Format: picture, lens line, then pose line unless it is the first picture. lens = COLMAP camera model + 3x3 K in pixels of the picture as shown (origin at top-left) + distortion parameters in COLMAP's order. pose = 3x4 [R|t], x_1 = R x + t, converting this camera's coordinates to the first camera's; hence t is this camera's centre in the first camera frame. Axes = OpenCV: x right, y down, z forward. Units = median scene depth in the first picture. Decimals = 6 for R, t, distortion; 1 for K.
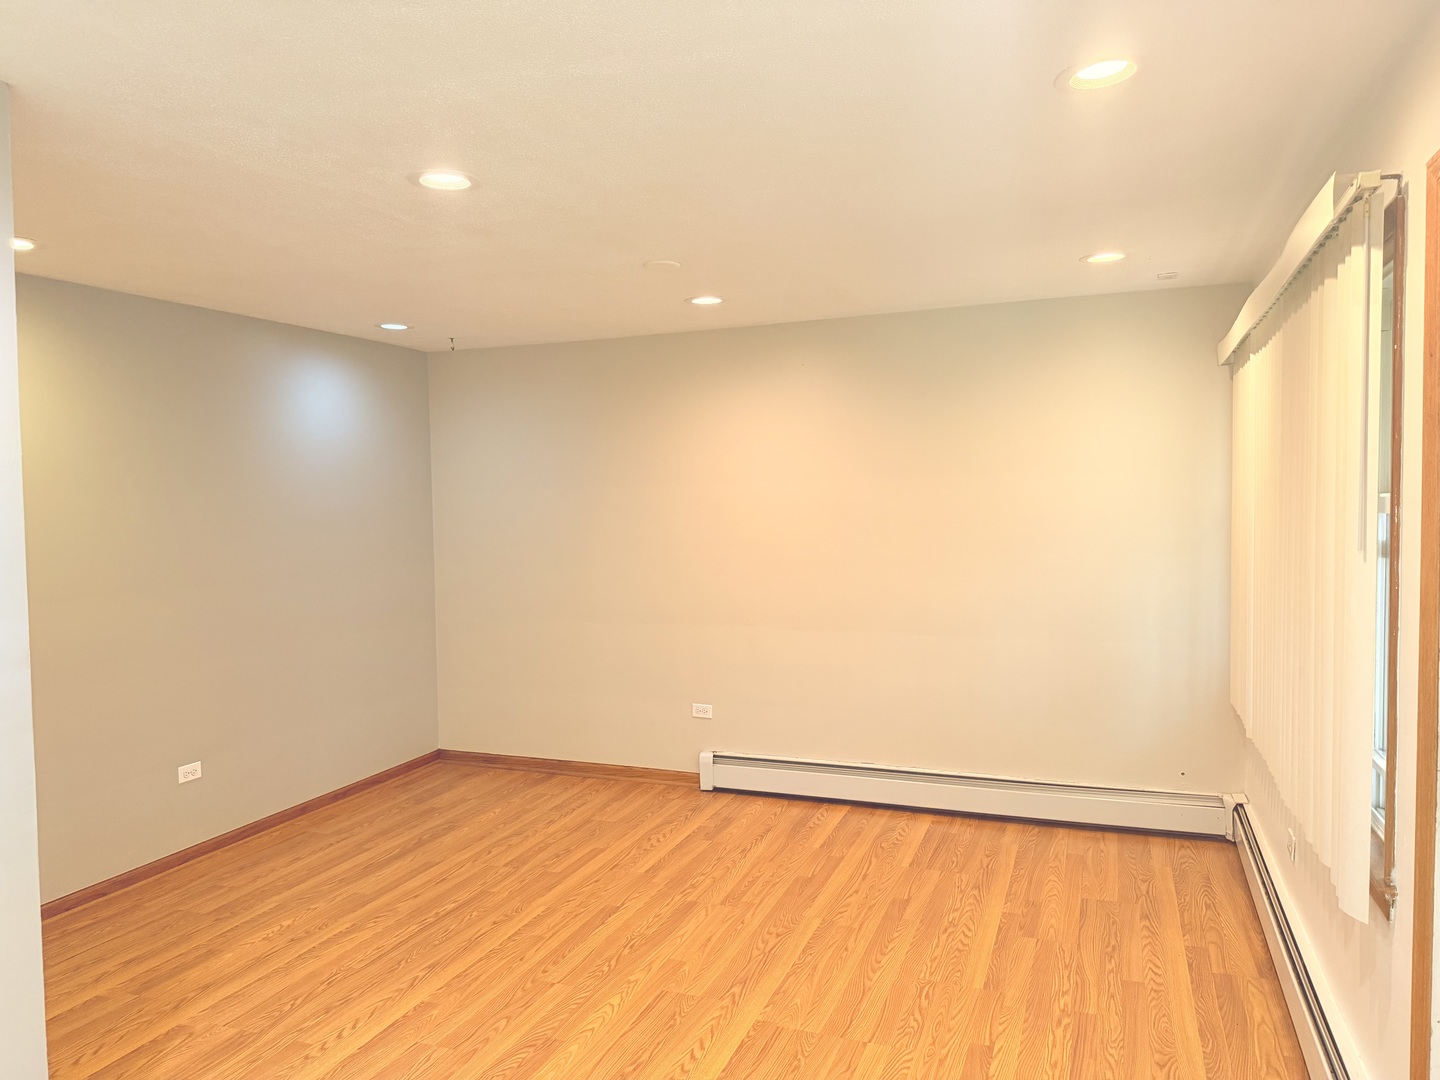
lens RADIAL K [[1024.3, 0, 703.1], [0, 1024.3, 536.1], [0, 0, 1]] dist [0.051522, -0.058318]
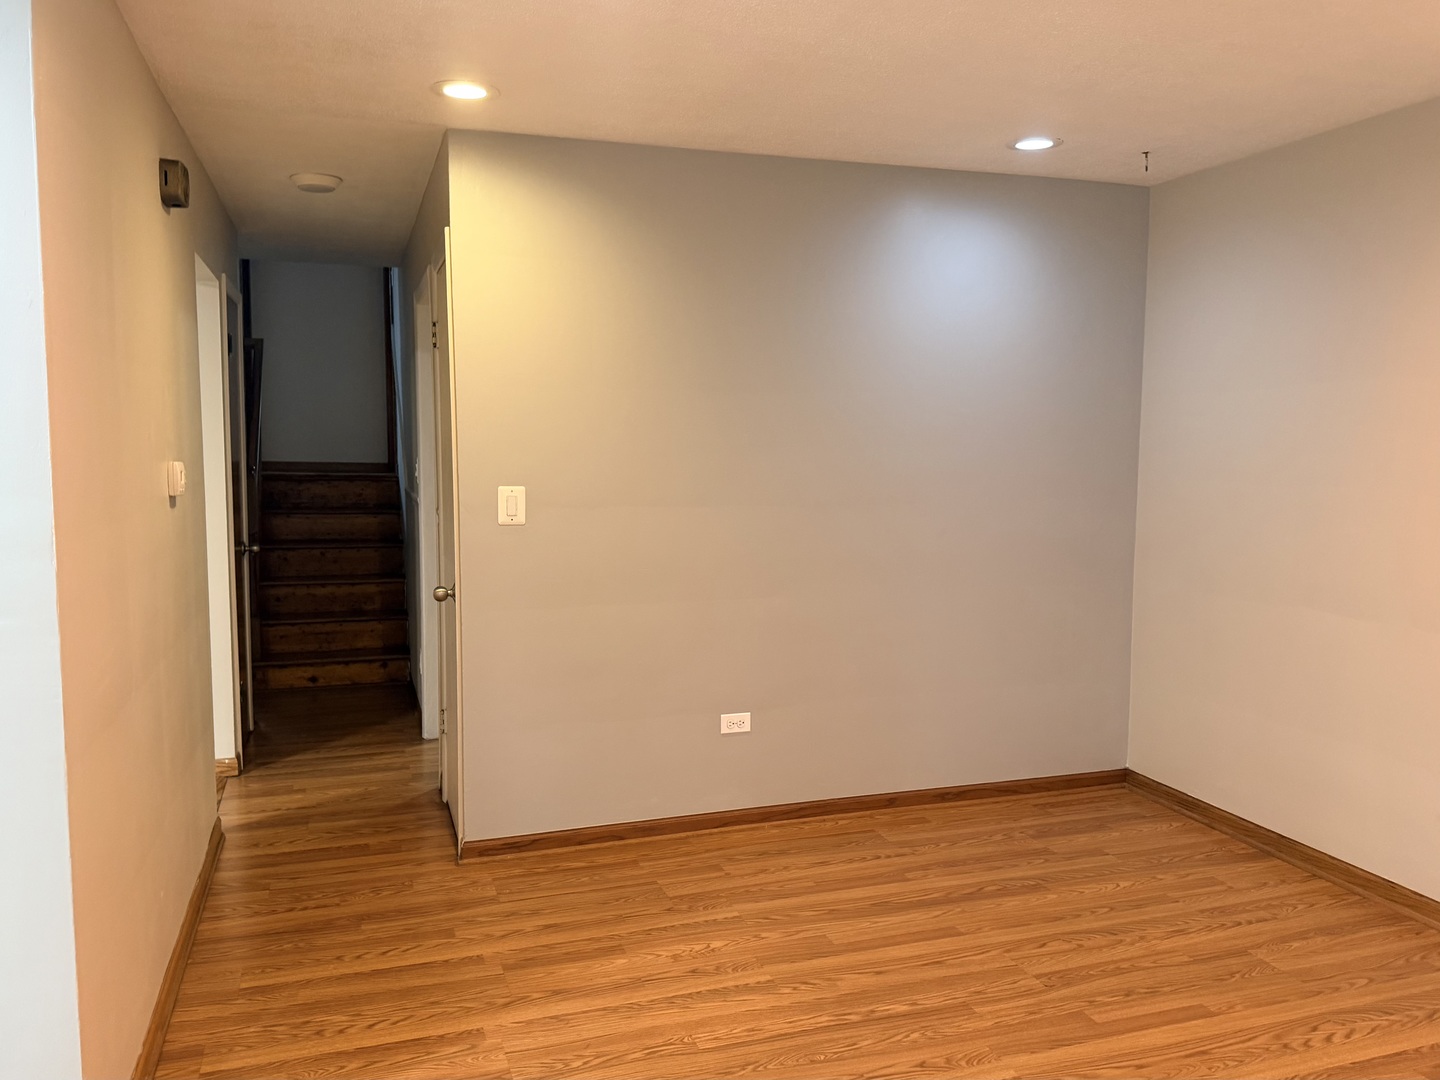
lens RADIAL K [[1140.6, 0, 732.0], [0, 1140.6, 545.7], [0, 0, 1]] dist [0.064879, -0.072936]
pose [[0.658700, 0.094247, -0.746480, 0.174831], [-0.049156, 0.995395, 0.082298, 0.008076], [0.750798, -0.017515, 0.660299, 0.374466]]
